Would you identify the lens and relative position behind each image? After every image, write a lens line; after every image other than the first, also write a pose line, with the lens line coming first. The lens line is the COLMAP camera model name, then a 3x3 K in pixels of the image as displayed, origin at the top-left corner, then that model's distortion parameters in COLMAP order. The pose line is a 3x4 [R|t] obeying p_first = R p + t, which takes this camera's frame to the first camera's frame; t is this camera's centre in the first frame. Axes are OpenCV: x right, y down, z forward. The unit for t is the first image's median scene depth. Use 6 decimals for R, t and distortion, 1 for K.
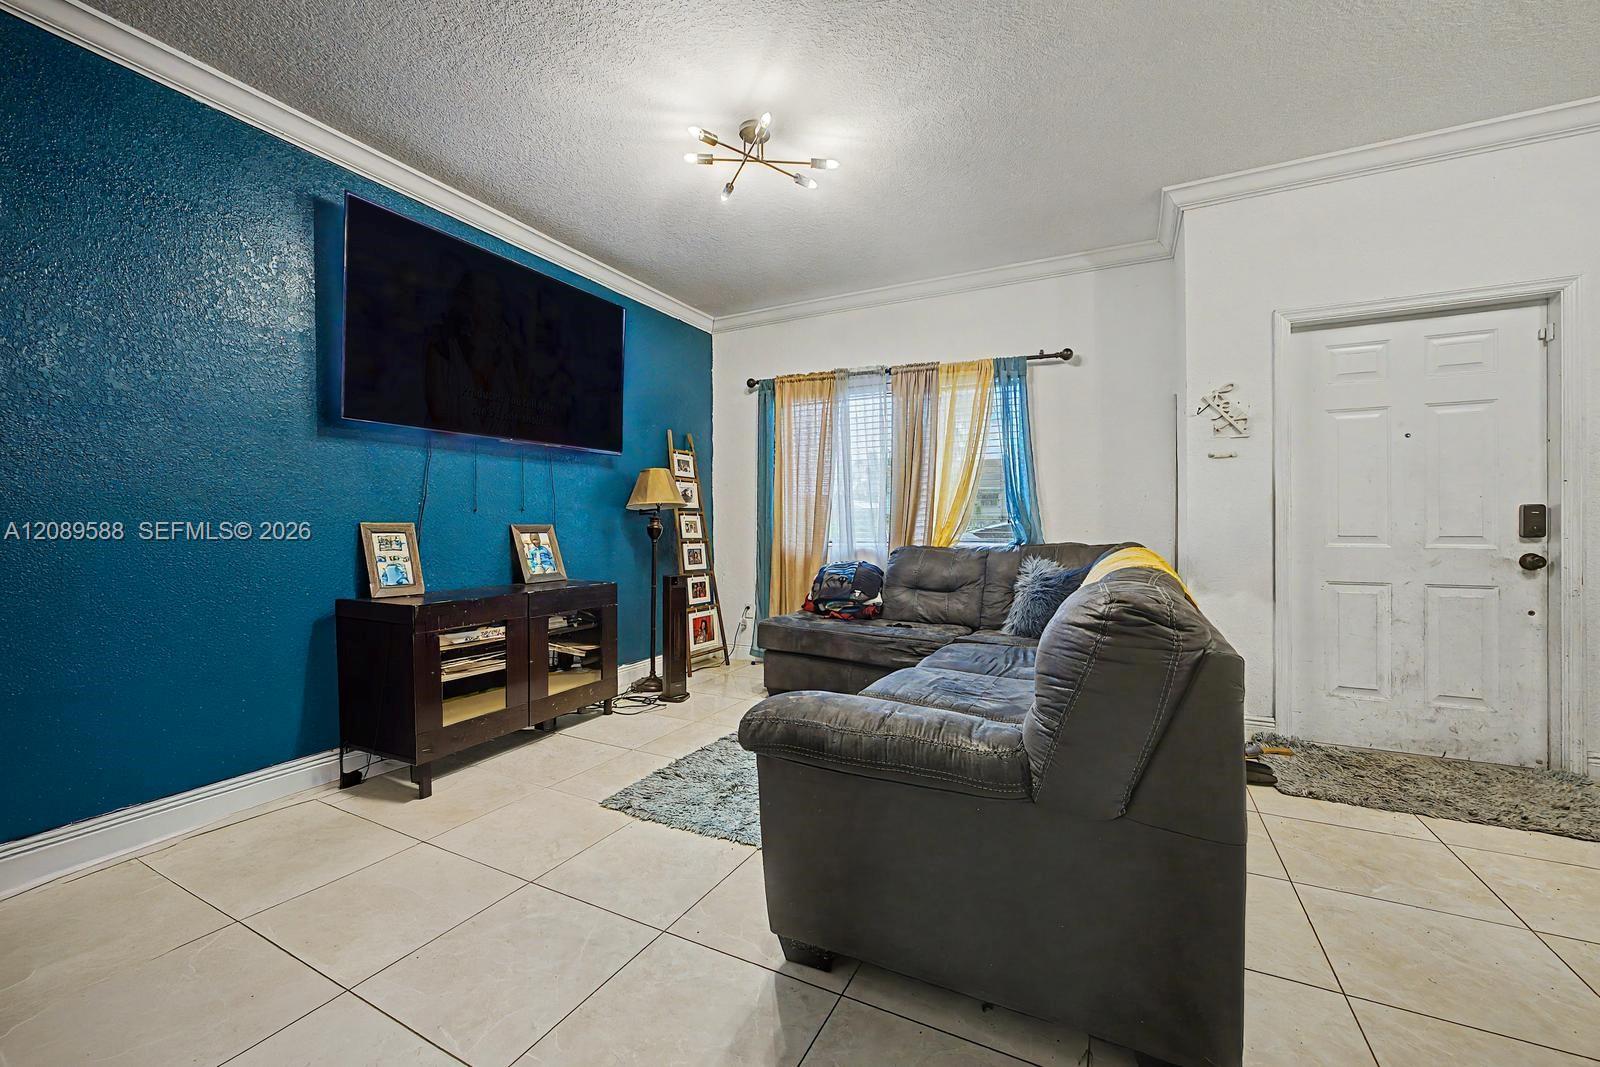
lens RADIAL K [[677.4, 0, 797.7], [0, 677.4, 522.2], [0, 0, 1]] dist [0.000141, 0.009439]
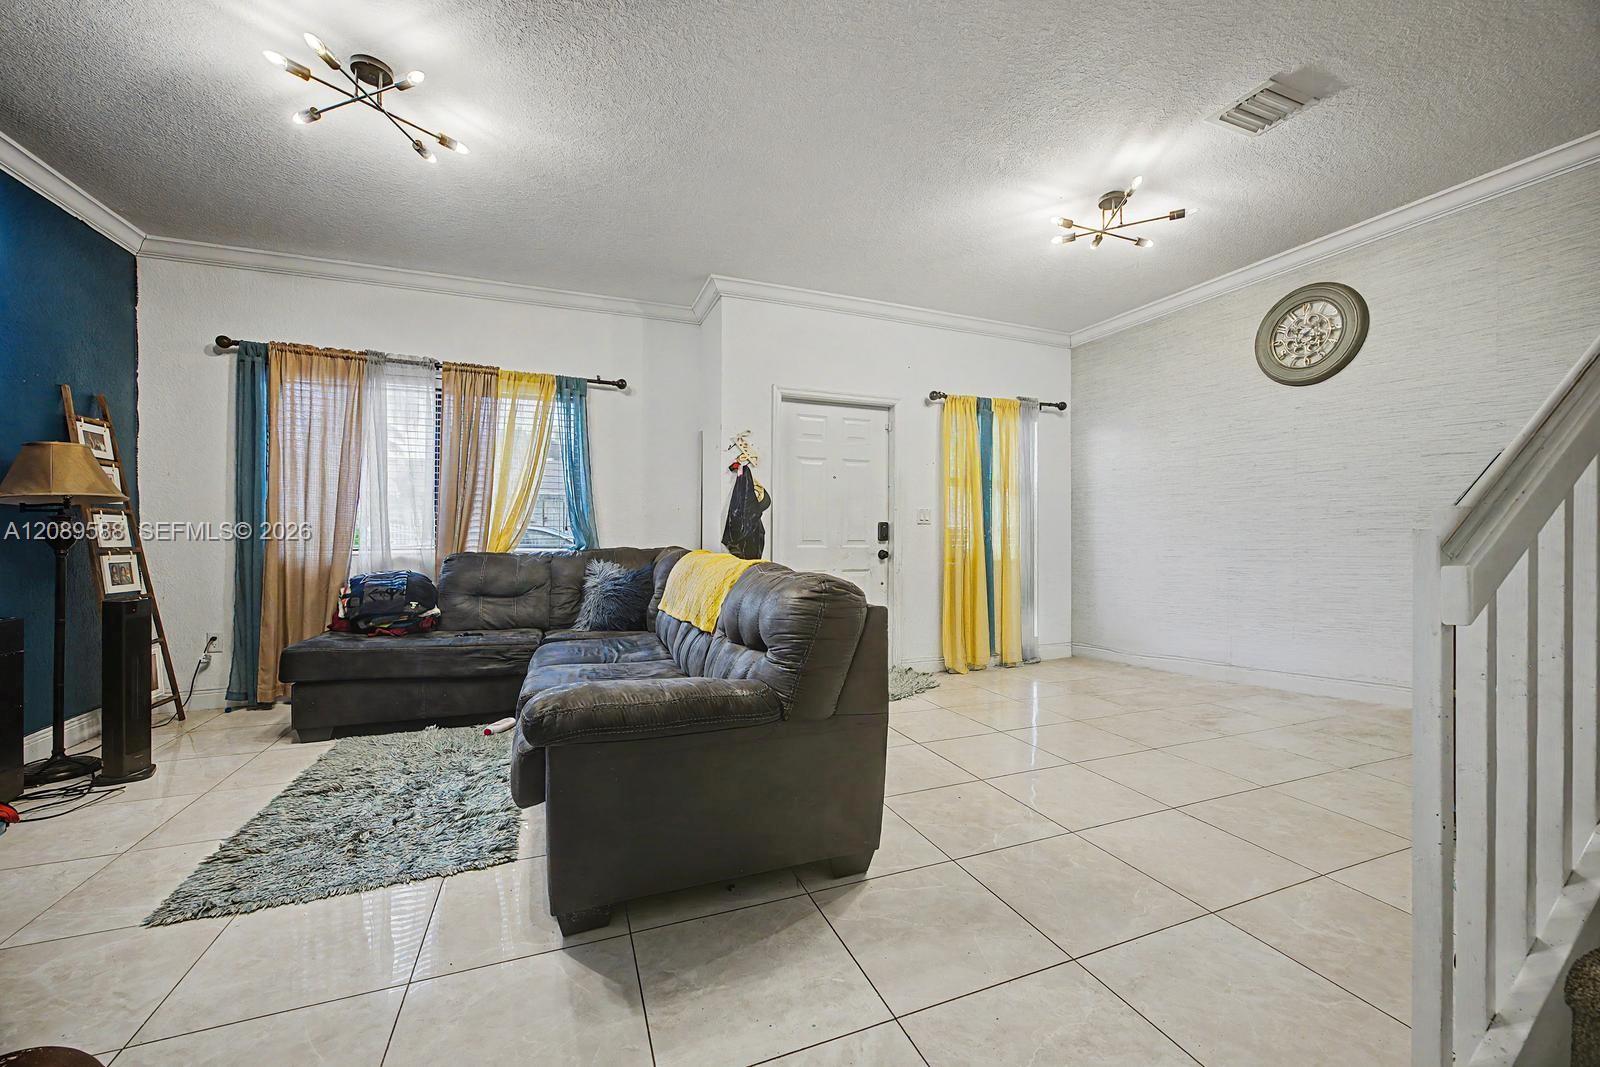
lens RADIAL K [[672.5, 0, 800.0], [0, 672.5, 533.5], [0, 0, 1]] dist [0.000009, 0.025959]
pose [[0.659725, 0.004216, 0.751496, -0.249499], [-0.009665, 0.999949, 0.002875, 0.000639], [-0.751445, -0.009160, 0.659732, 0.011302]]
